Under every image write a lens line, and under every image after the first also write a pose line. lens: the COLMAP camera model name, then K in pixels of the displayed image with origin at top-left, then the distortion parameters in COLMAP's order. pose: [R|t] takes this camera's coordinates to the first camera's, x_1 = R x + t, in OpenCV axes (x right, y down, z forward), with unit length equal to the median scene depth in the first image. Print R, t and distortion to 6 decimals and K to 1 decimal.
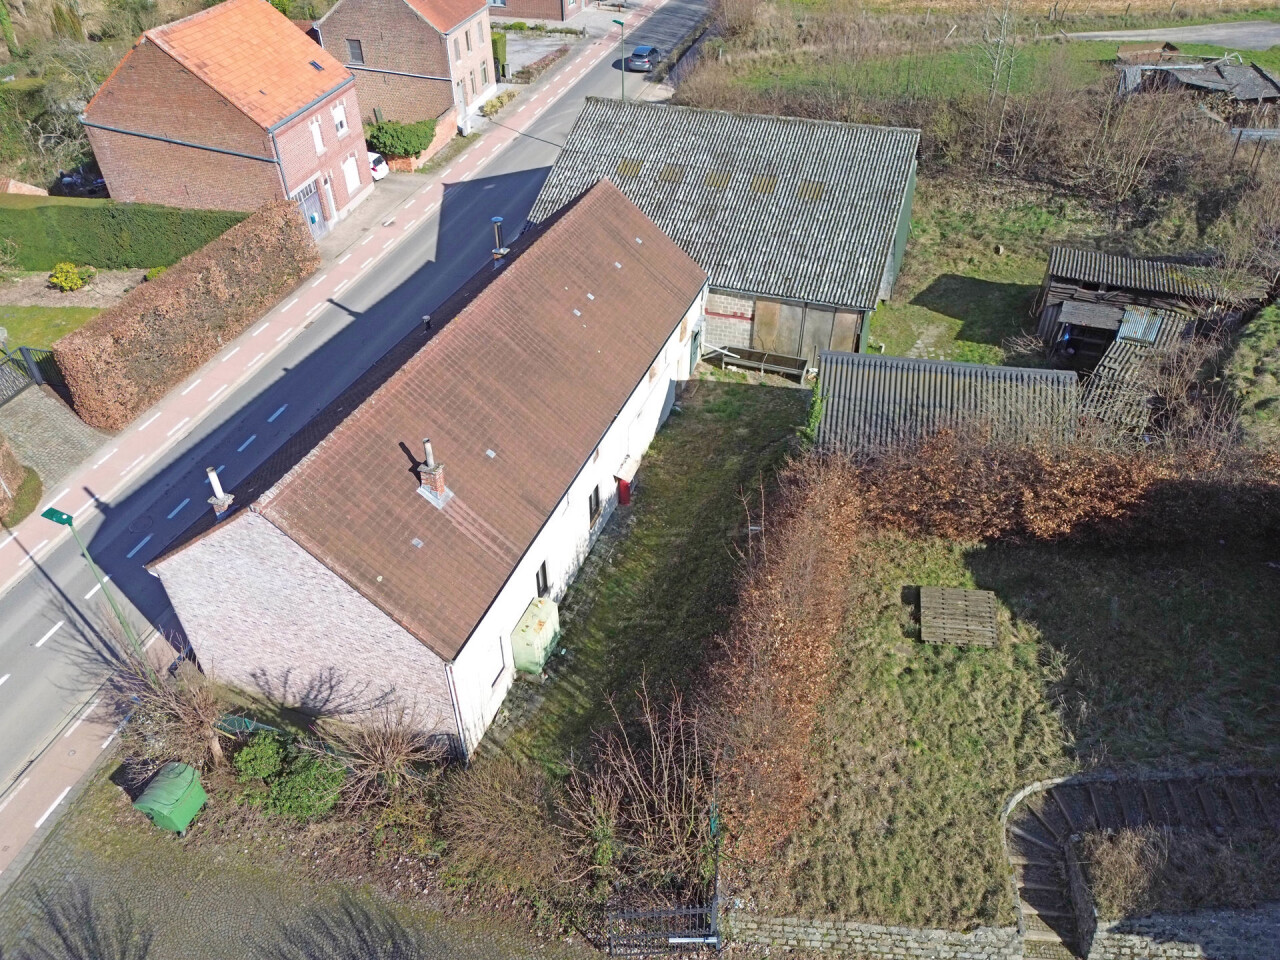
lens RADIAL K [[905.9, 0, 640.0], [0, 905.9, 480.0], [0, 0, 1]] dist [0.040434, -0.002551]
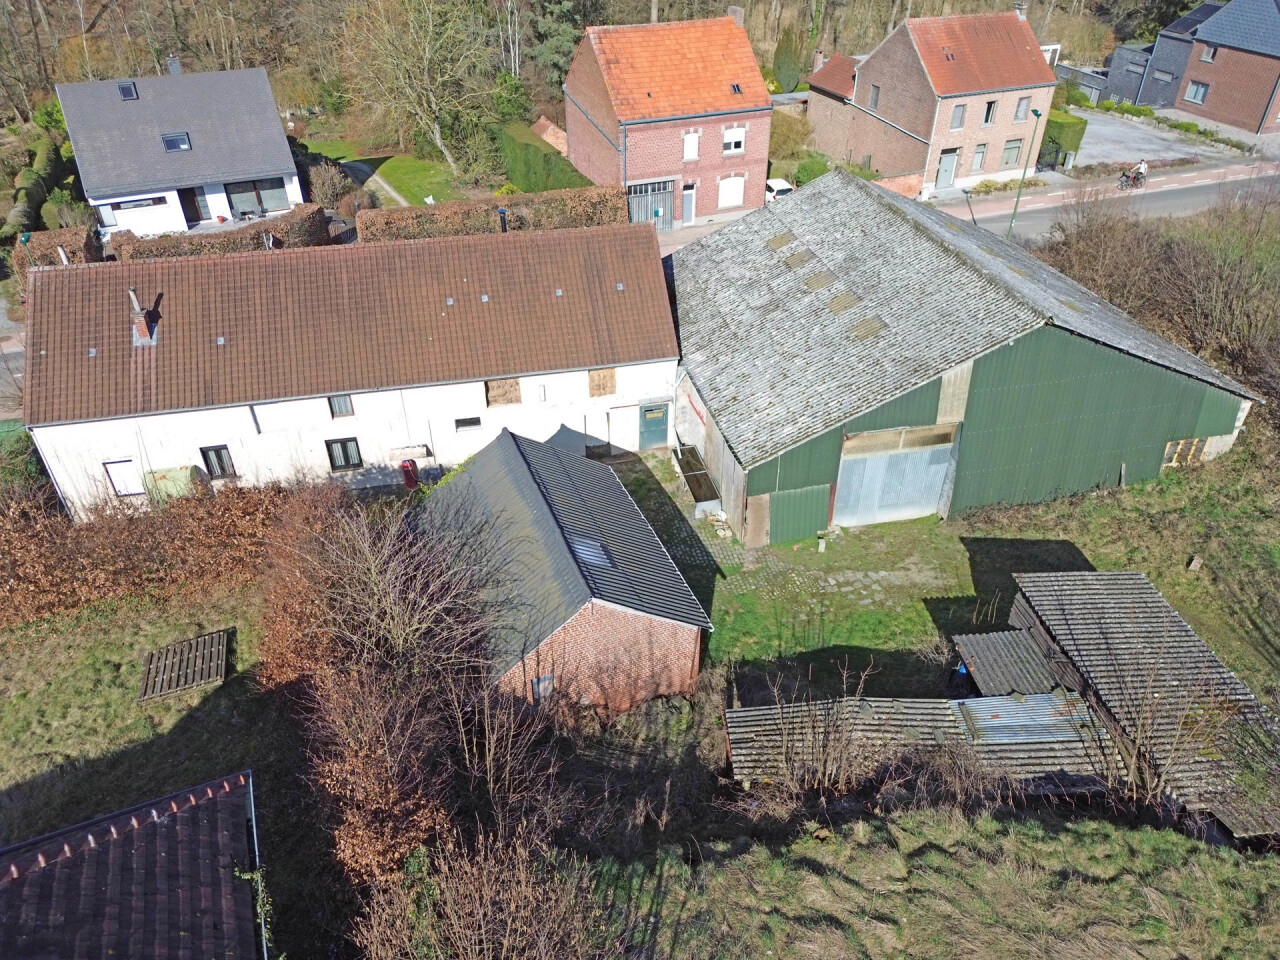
lens RADIAL K [[903.0, 0, 640.0], [0, 903.0, 480.0], [0, 0, 1]] dist [0.069863, -0.060876]
pose [[0.534111, 0.485889, -0.691836, 0.558748], [-0.524925, 0.832084, 0.179135, -0.202545], [0.662706, 0.267484, 0.699481, 0.299196]]
